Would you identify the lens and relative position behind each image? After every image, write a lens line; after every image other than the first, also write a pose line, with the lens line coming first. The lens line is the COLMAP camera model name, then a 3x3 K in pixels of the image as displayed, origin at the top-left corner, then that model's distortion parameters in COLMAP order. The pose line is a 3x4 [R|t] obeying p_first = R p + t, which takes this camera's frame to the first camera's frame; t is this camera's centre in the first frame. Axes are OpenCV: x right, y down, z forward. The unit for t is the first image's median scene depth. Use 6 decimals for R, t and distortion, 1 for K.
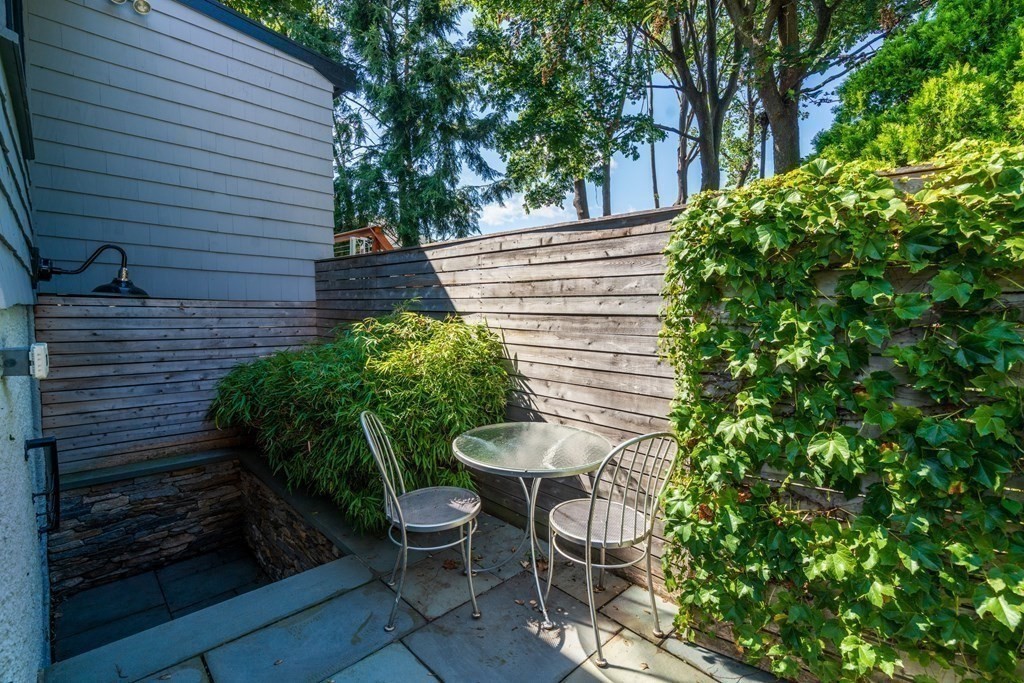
lens RADIAL K [[468.0, 0, 508.9], [0, 468.0, 338.8], [0, 0, 1]] dist [-0.001071, -0.000243]
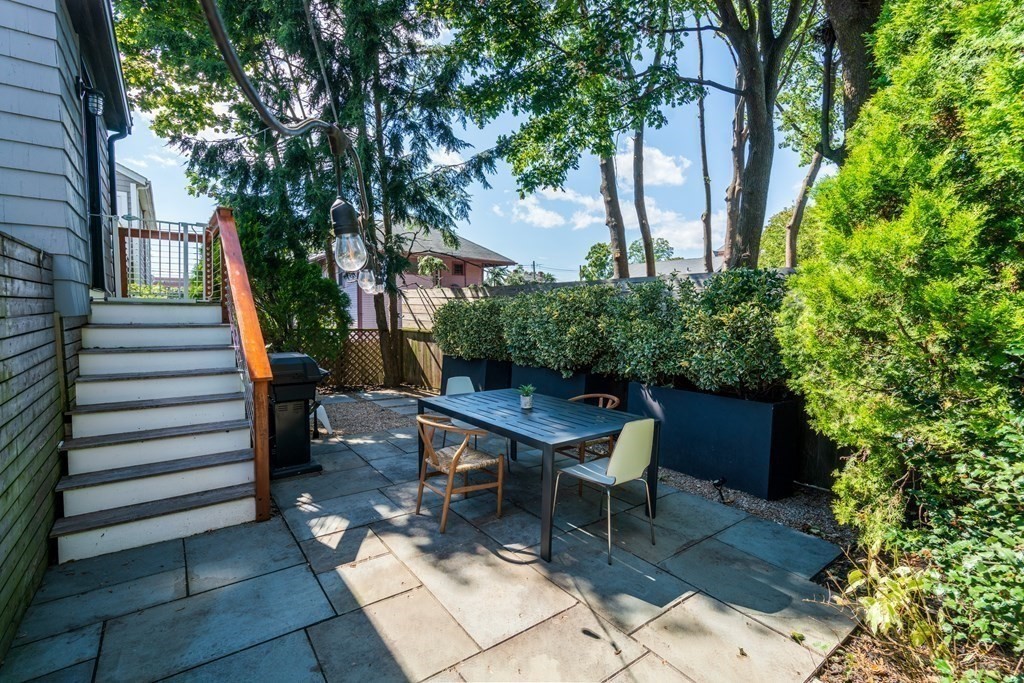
lens RADIAL K [[468.0, 0, 514.9], [0, 468.0, 343.6], [0, 0, 1]] dist [-0.001071, -0.000243]
pose [[0.991248, 0.001018, -0.132008, 0.134391], [-0.000894, 0.999999, 0.001000, -0.018068], [0.132009, -0.000873, 0.991248, 0.193210]]
